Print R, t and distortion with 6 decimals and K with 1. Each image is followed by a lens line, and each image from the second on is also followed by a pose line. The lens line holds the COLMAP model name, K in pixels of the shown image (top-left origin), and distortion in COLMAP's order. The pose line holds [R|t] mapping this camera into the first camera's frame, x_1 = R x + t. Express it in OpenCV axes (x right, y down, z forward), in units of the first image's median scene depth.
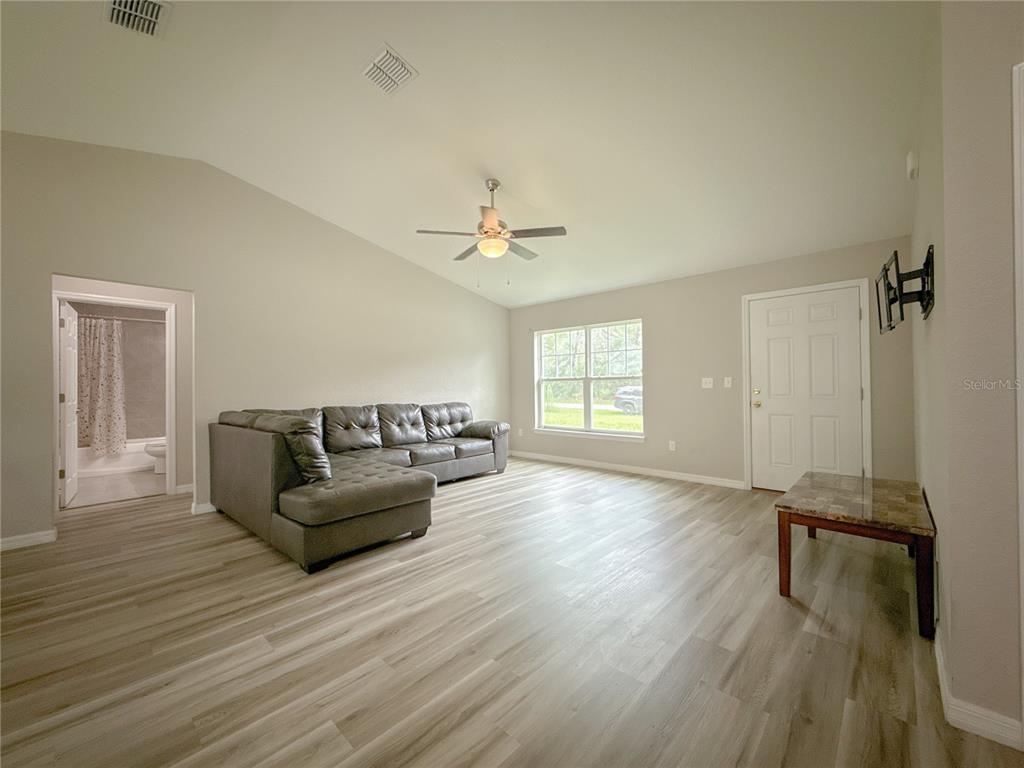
lens RADIAL K [[408.8, 0, 512.5], [0, 408.8, 383.1], [0, 0, 1]] dist [0.000631, -0.000450]
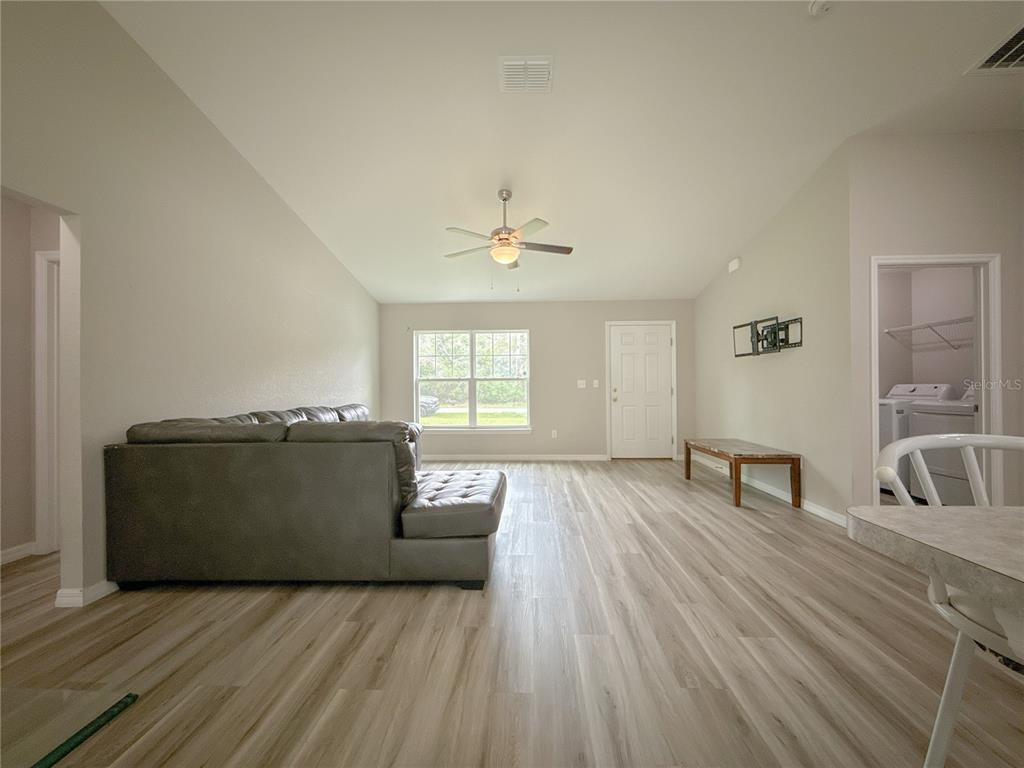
lens RADIAL K [[408.8, 0, 512.5], [0, 408.8, 383.1], [0, 0, 1]] dist [0.000631, -0.000450]
pose [[0.761746, 0.009036, 0.647813, -0.591411], [-0.006381, 0.999959, -0.006444, 0.007441], [-0.647844, 0.000775, 0.761772, 0.149348]]
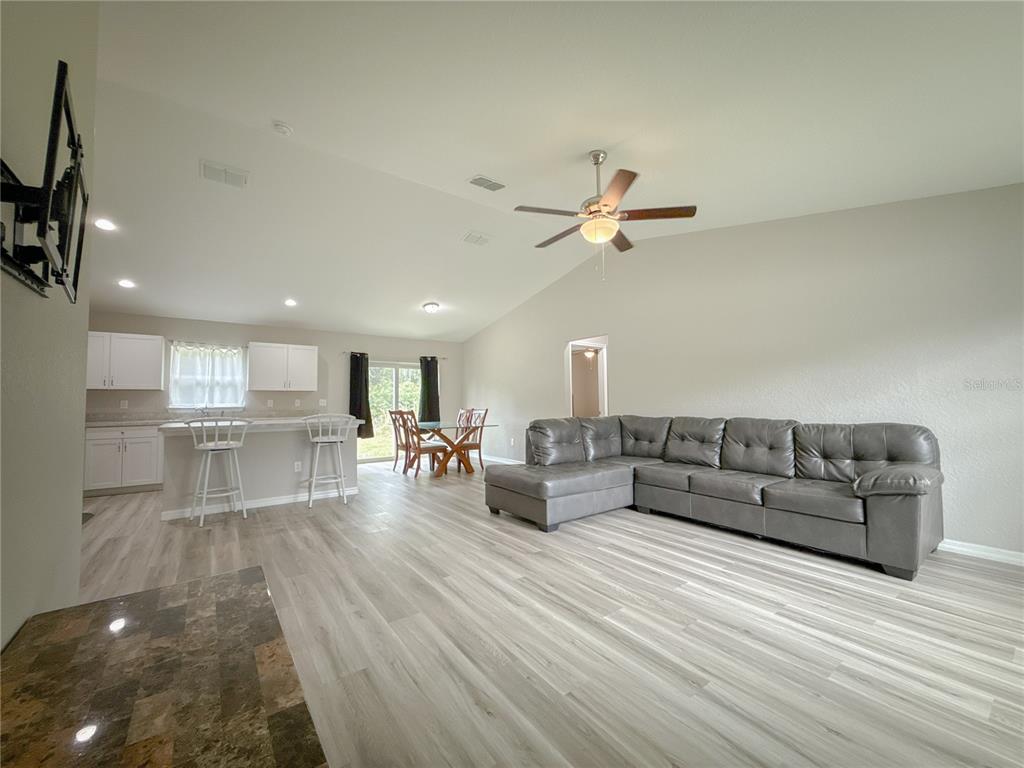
lens RADIAL K [[408.8, 0, 512.5], [0, 408.8, 383.1], [0, 0, 1]] dist [0.000631, -0.000450]
pose [[-0.186033, -0.032010, -0.982022, 0.652123], [0.022095, 0.999080, -0.036752, 0.002170], [0.982295, -0.028535, -0.185154, 0.803198]]
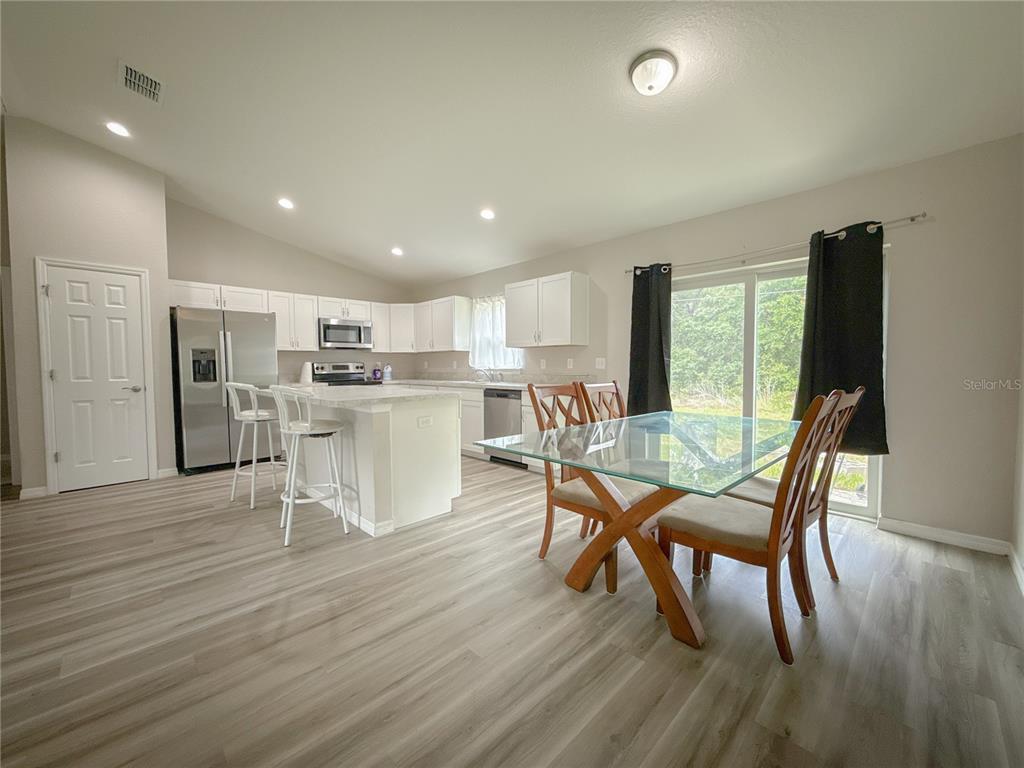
lens RADIAL K [[408.8, 0, 512.5], [0, 408.8, 383.1], [0, 0, 1]] dist [0.000631, -0.000450]
pose [[-0.999069, 0.015431, 0.040278, -0.658183], [0.016713, 0.999358, 0.031682, 0.016035], [-0.039763, 0.032325, -0.998686, 0.747431]]
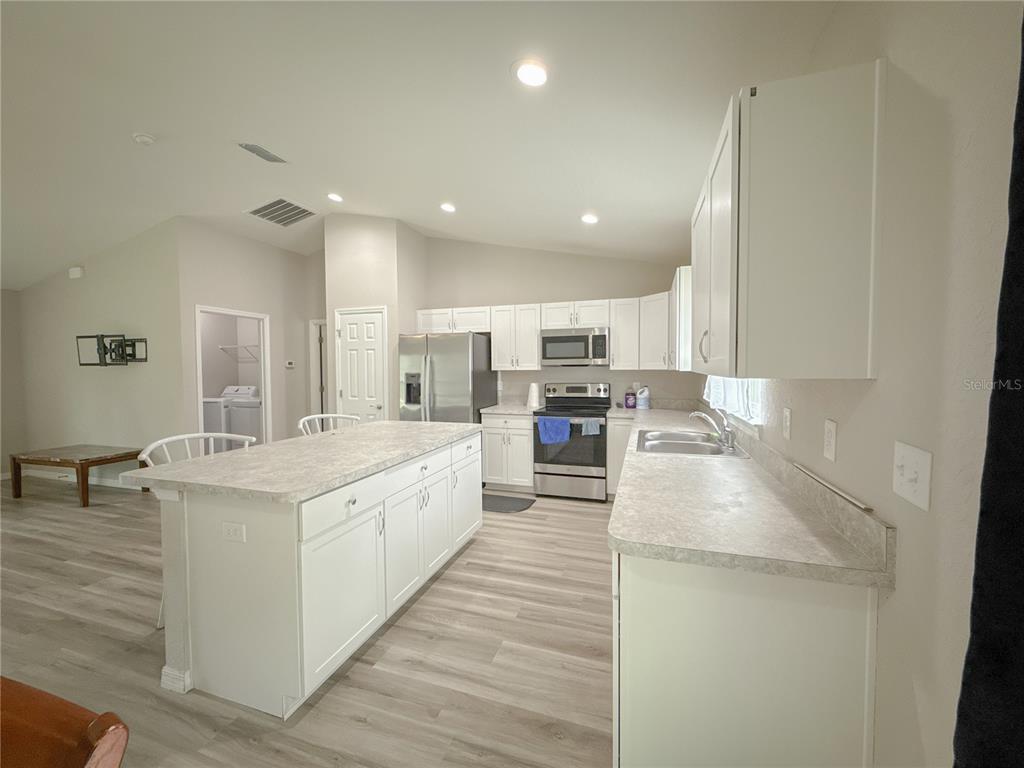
lens RADIAL K [[408.8, 0, 512.5], [0, 408.8, 383.1], [0, 0, 1]] dist [0.000631, -0.000450]
pose [[-0.418905, -0.020549, 0.907798, -0.933137], [0.002624, 0.999712, 0.023840, -0.046024], [-0.908026, 0.012369, -0.418730, -0.004949]]
